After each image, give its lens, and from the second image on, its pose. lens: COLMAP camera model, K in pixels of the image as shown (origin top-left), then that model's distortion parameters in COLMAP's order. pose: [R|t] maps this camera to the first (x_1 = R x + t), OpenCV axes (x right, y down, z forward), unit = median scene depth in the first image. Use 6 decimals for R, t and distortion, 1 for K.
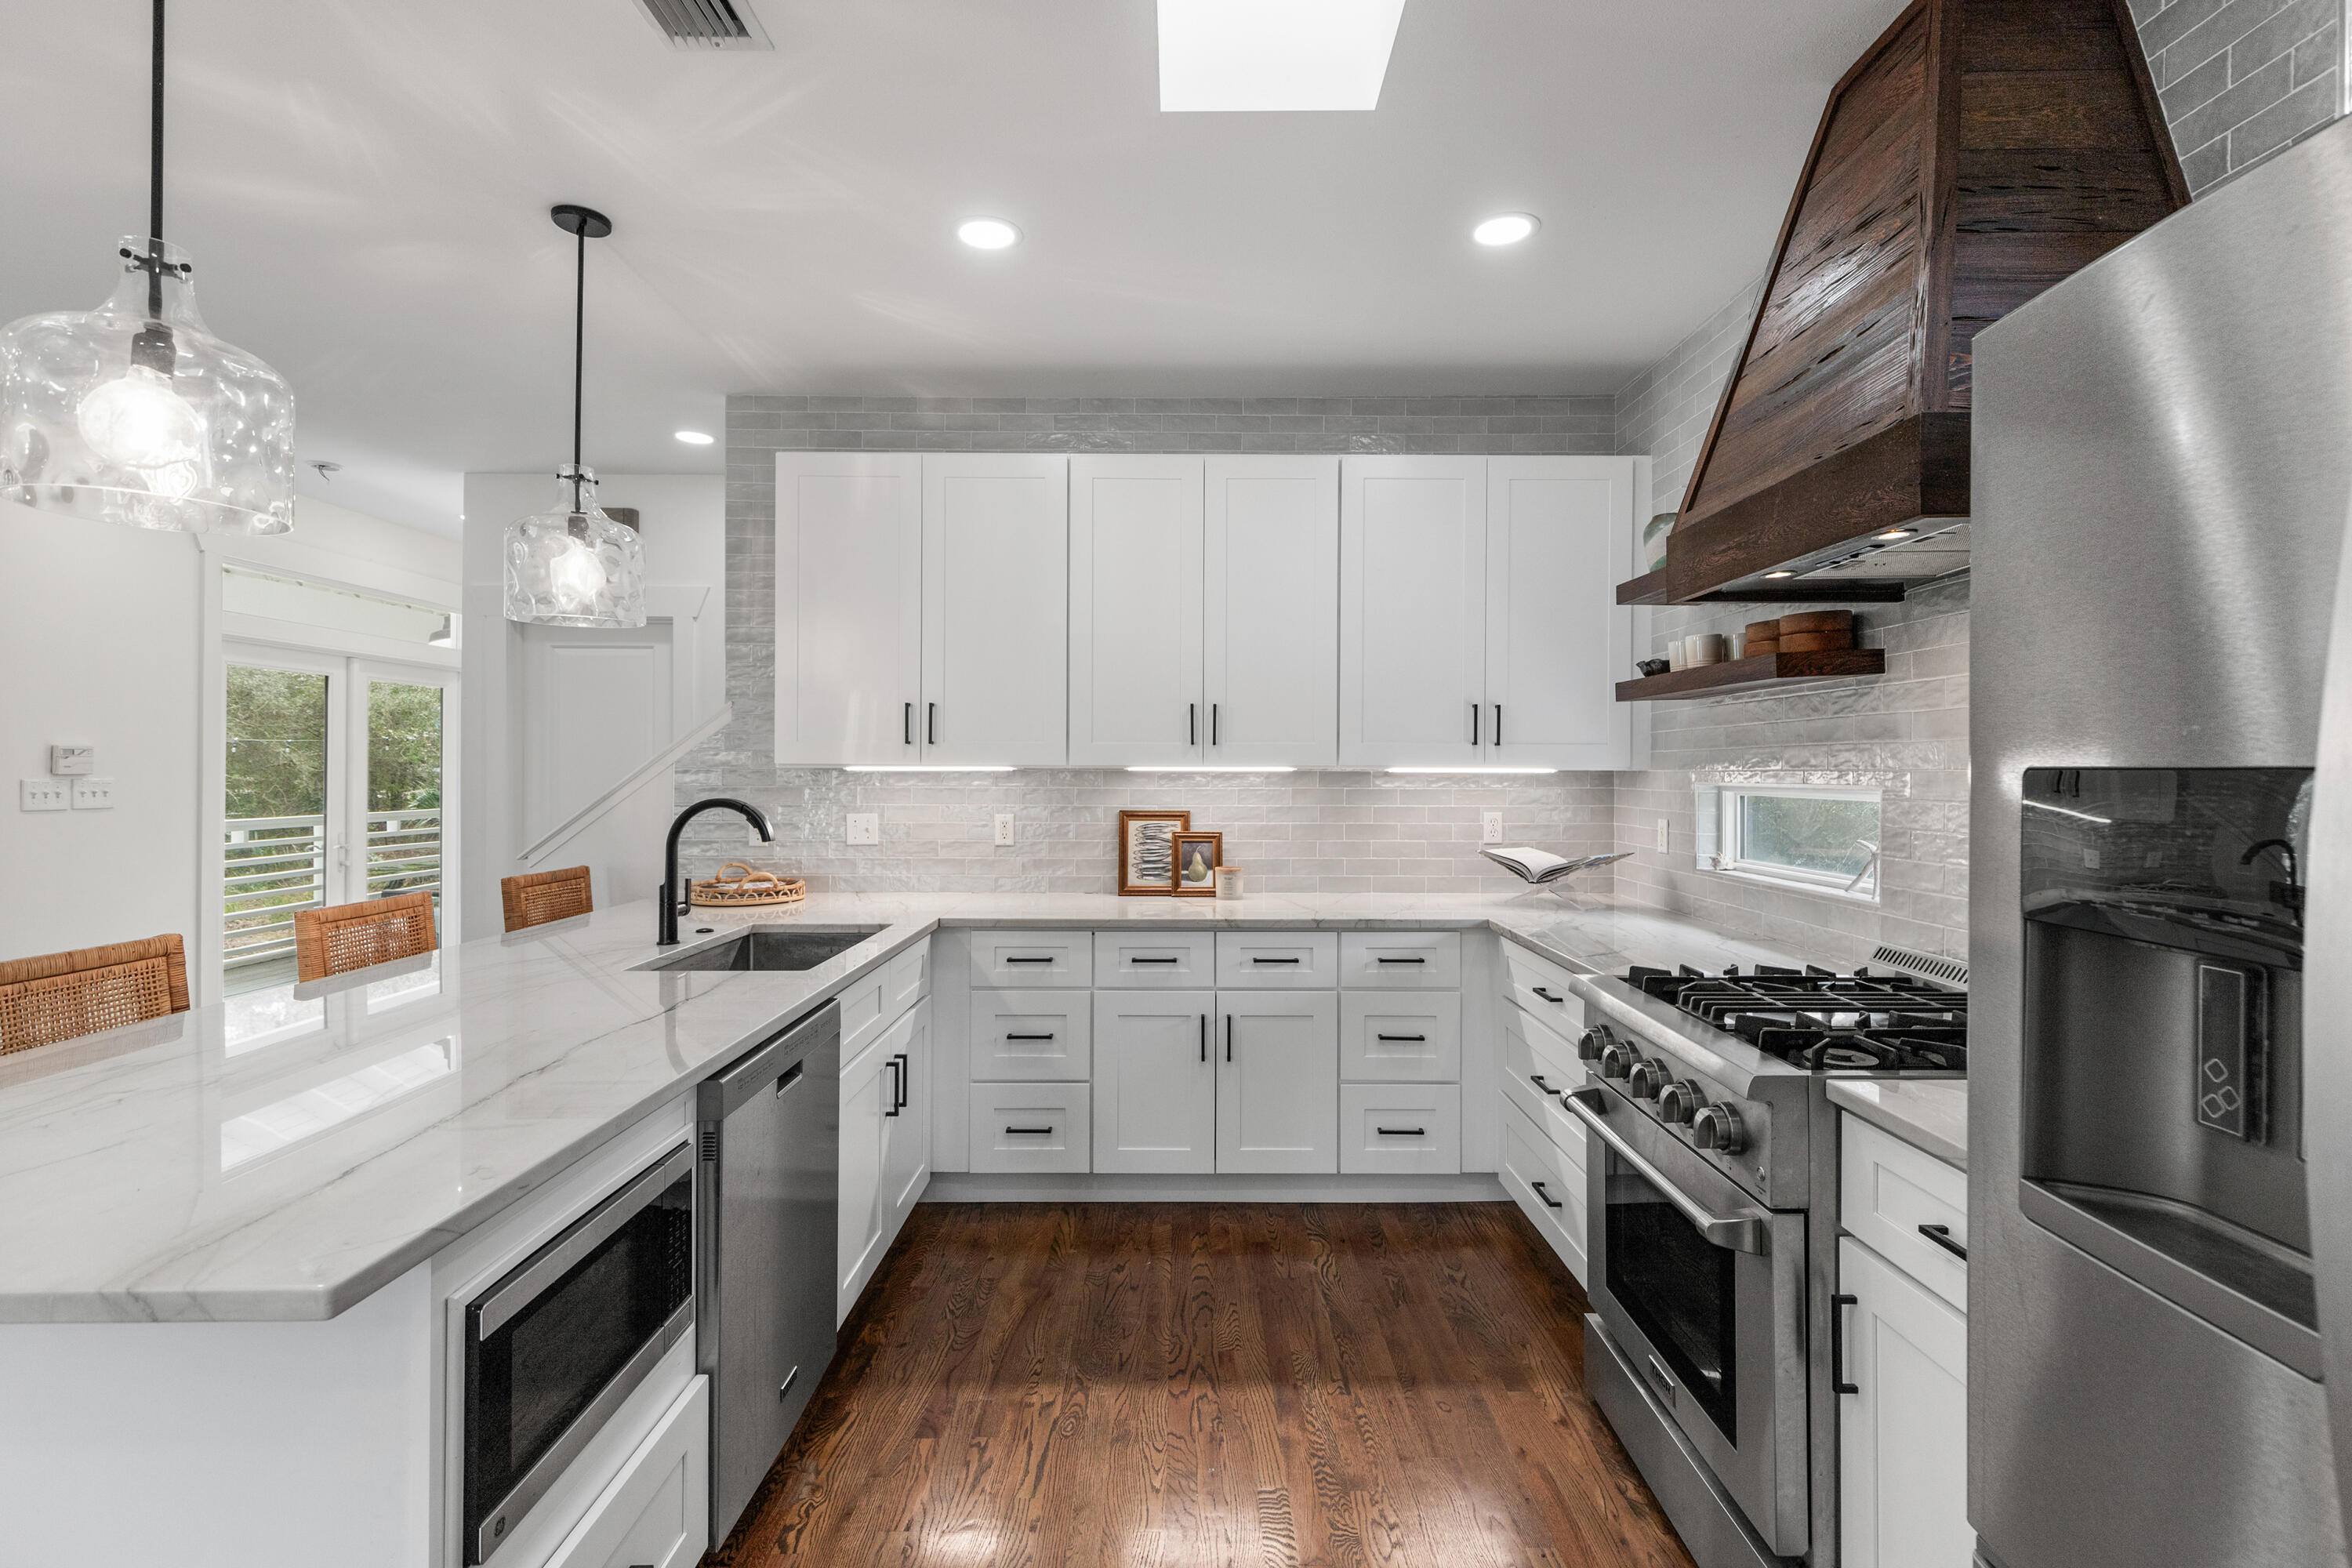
lens RADIAL K [[1072.4, 0, 1177.8], [0, 1072.4, 768.7], [0, 0, 1]] dist [0.015592, -0.004002]
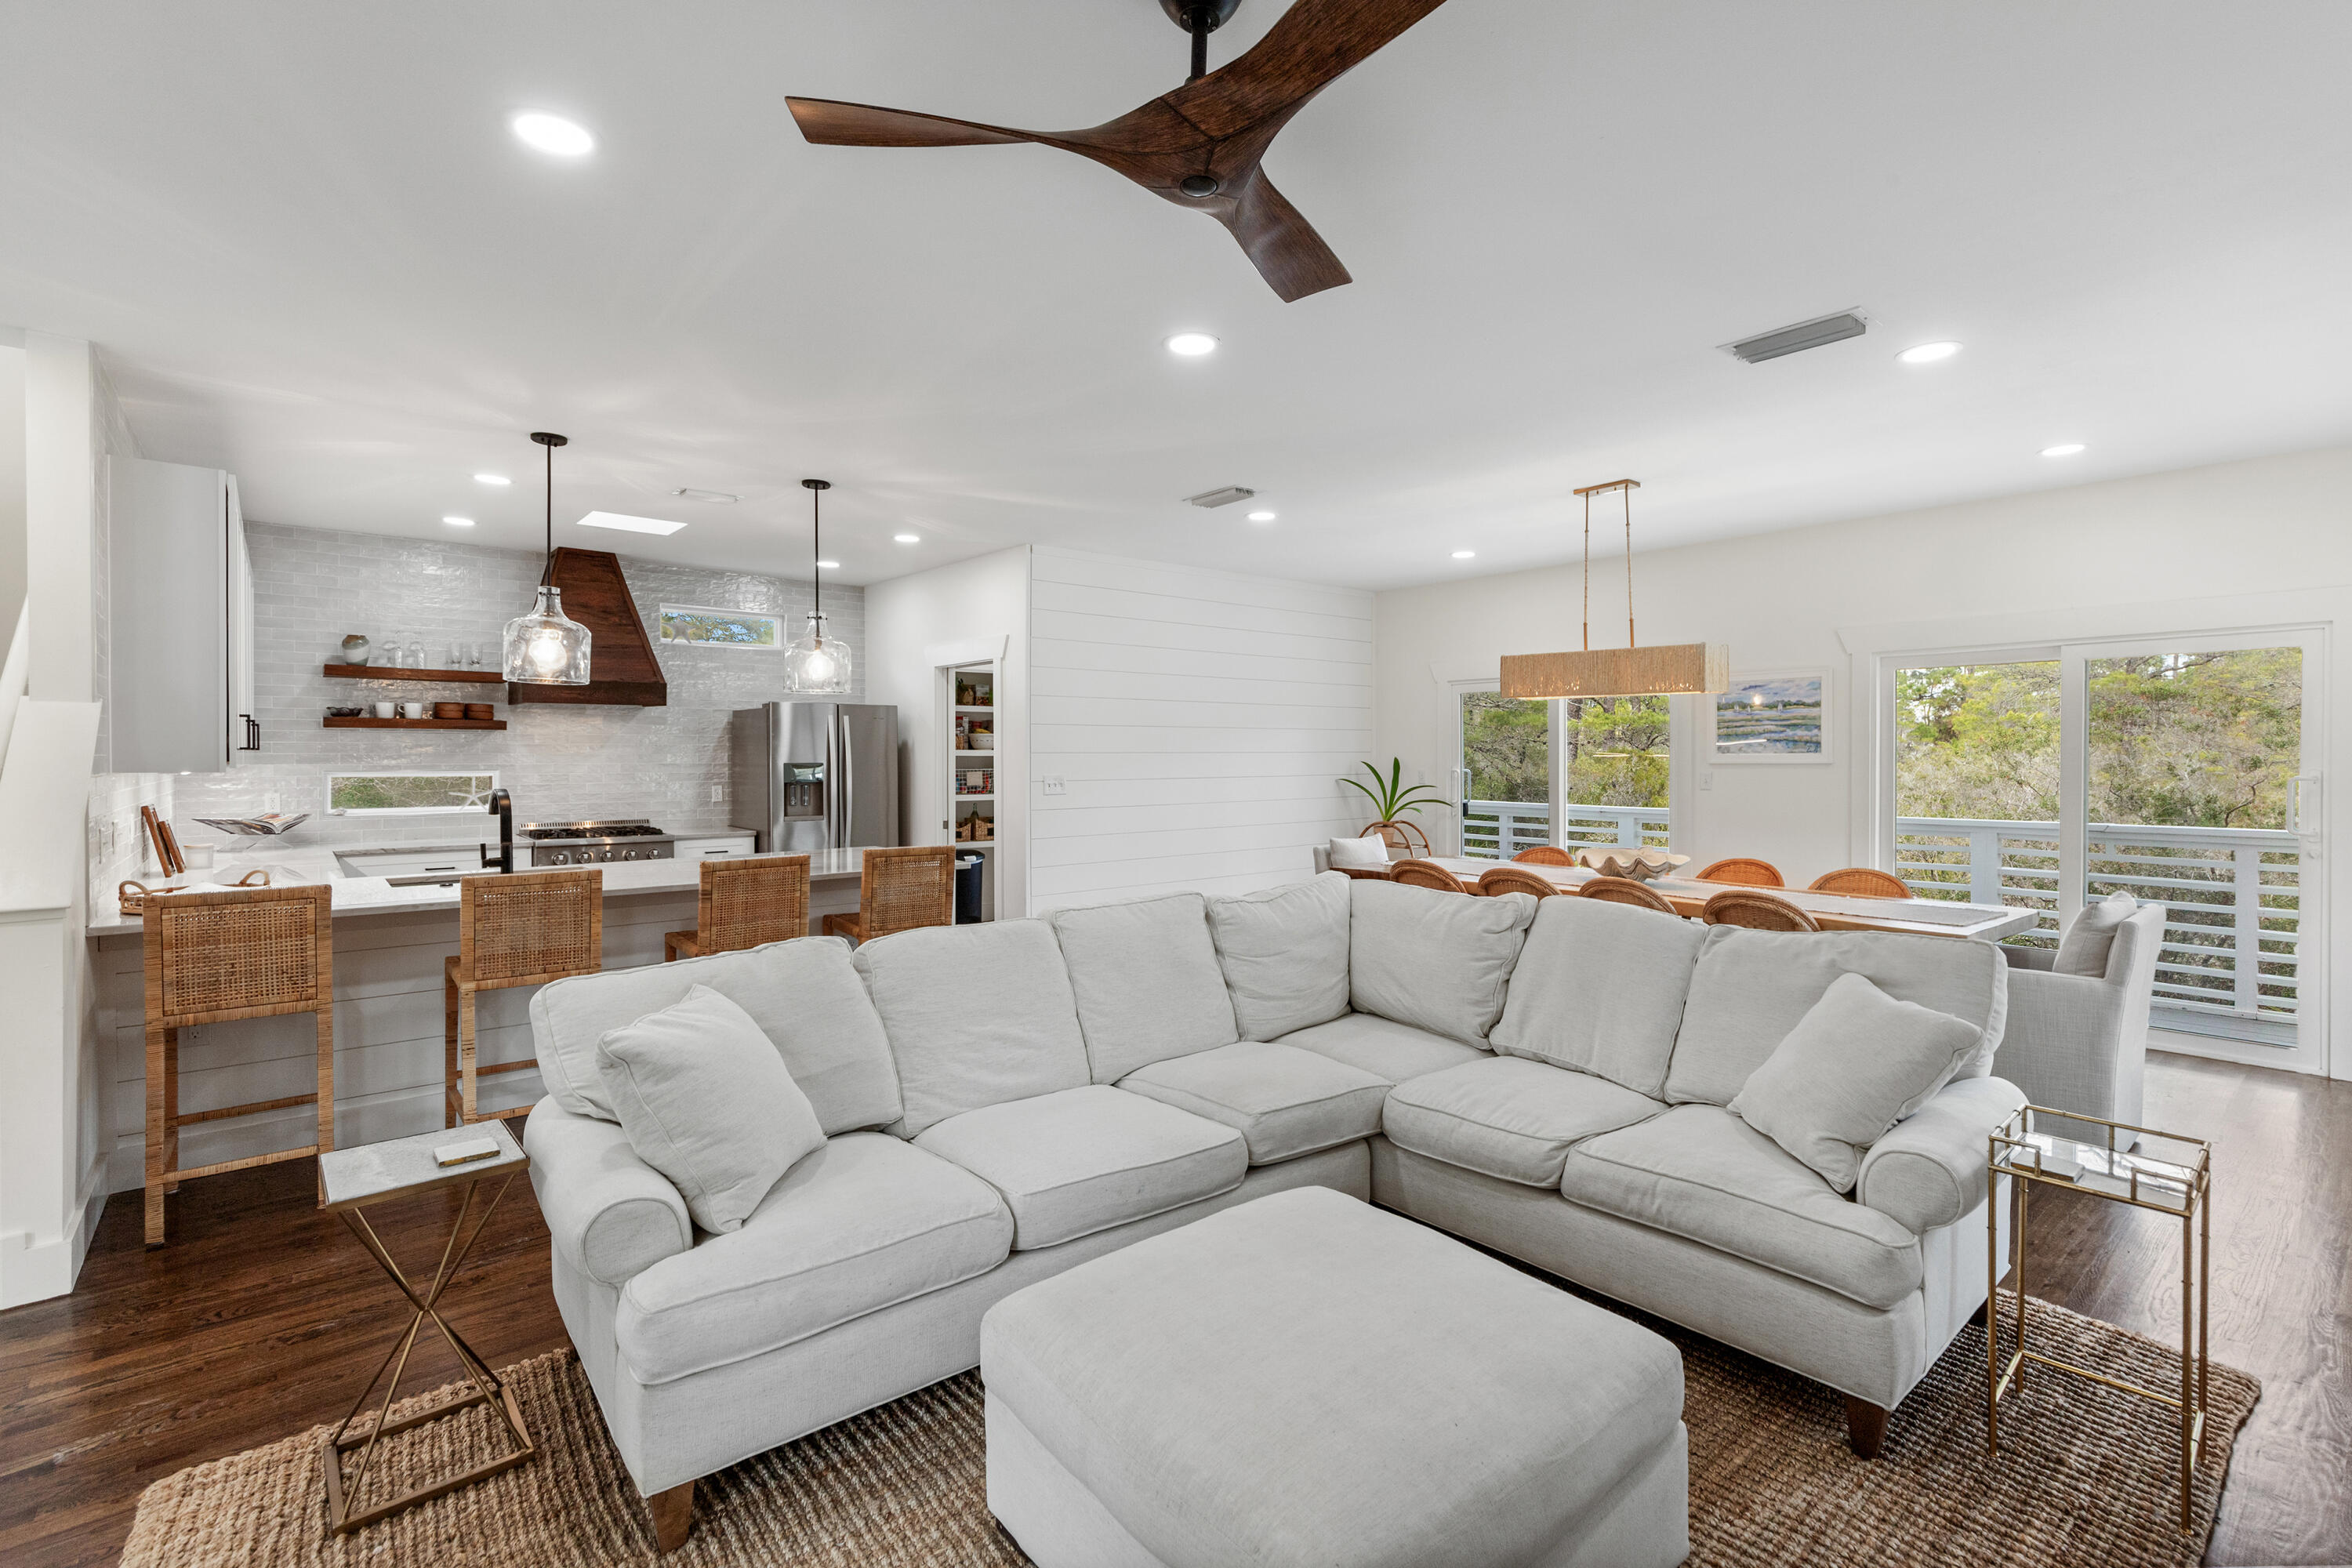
lens RADIAL K [[1072.4, 0, 1217.2], [0, 1072.4, 784.5], [0, 0, 1]] dist [0.015592, -0.004002]
pose [[-0.653654, -0.028638, 0.756251, -1.711595], [-0.005678, 0.999441, 0.032939, -0.030066], [-0.756772, 0.017237, -0.653452, 0.896065]]
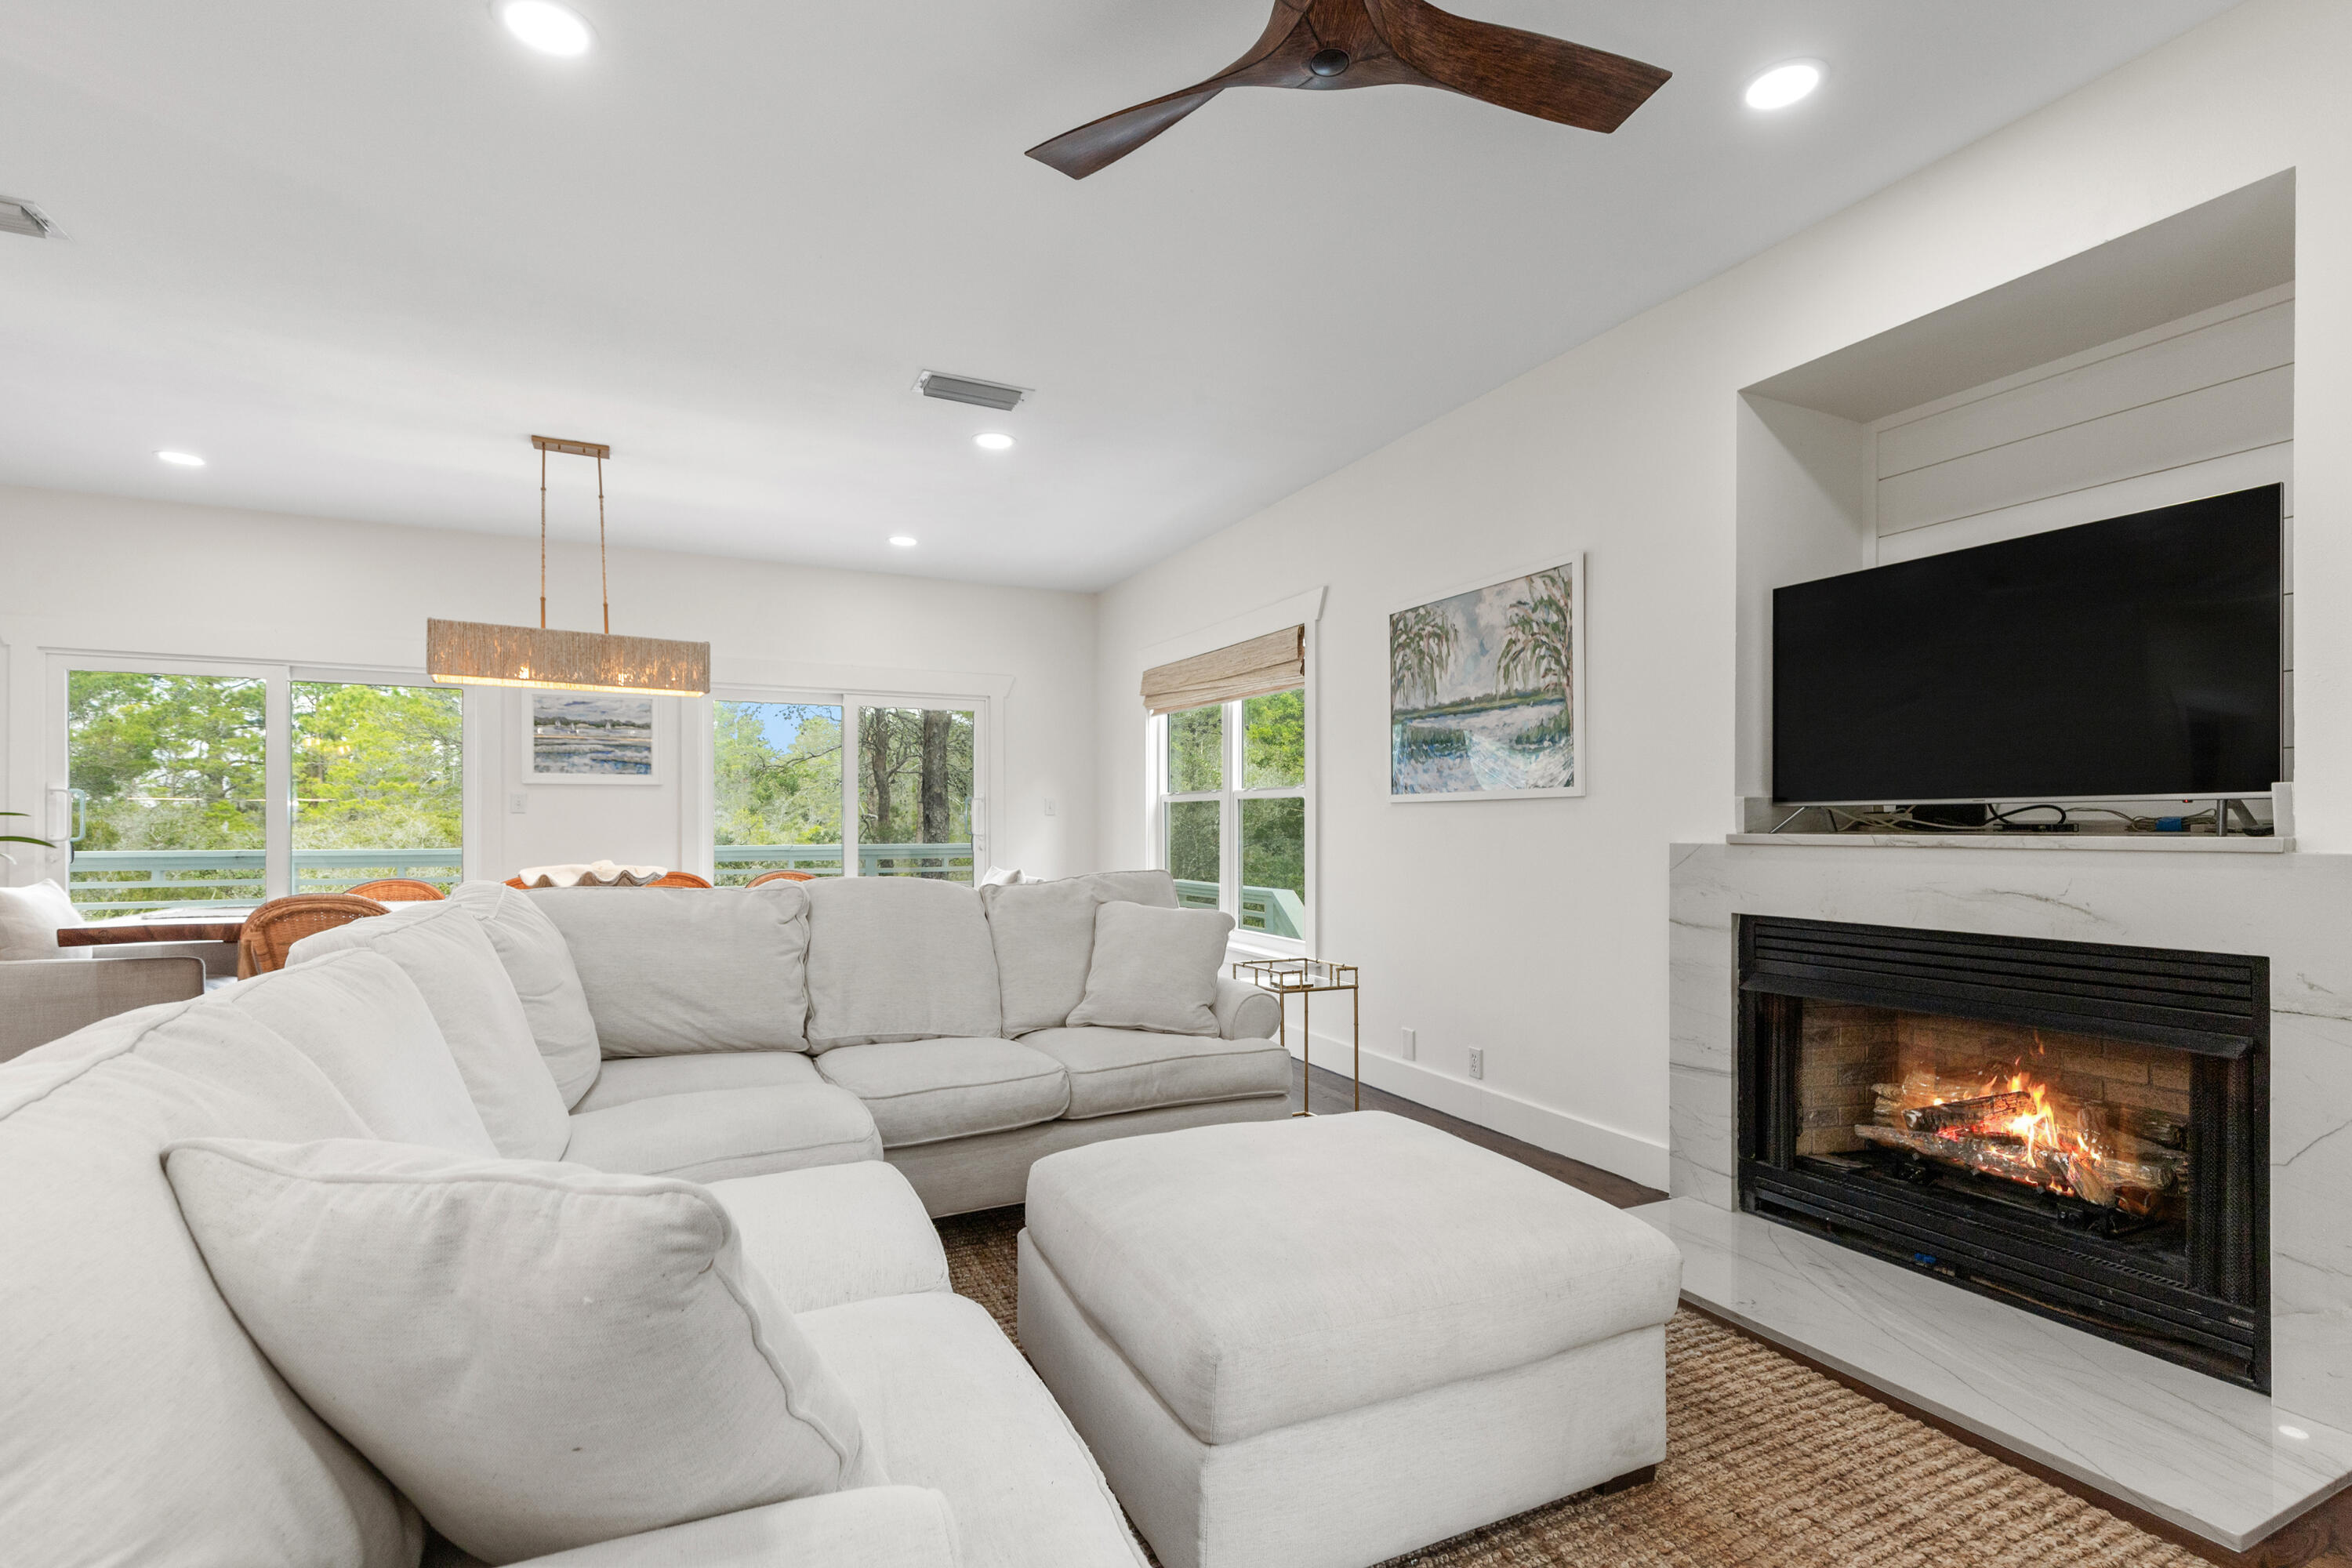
lens RADIAL K [[1072.4, 0, 1172.1], [0, 1072.4, 832.4], [0, 0, 1]] dist [0.015592, -0.004002]
pose [[-0.900138, -0.005917, -0.435565, -1.068184], [-0.004984, 0.999982, -0.003285, 0.062242], [0.435577, -0.000786, -0.900151, 0.979184]]
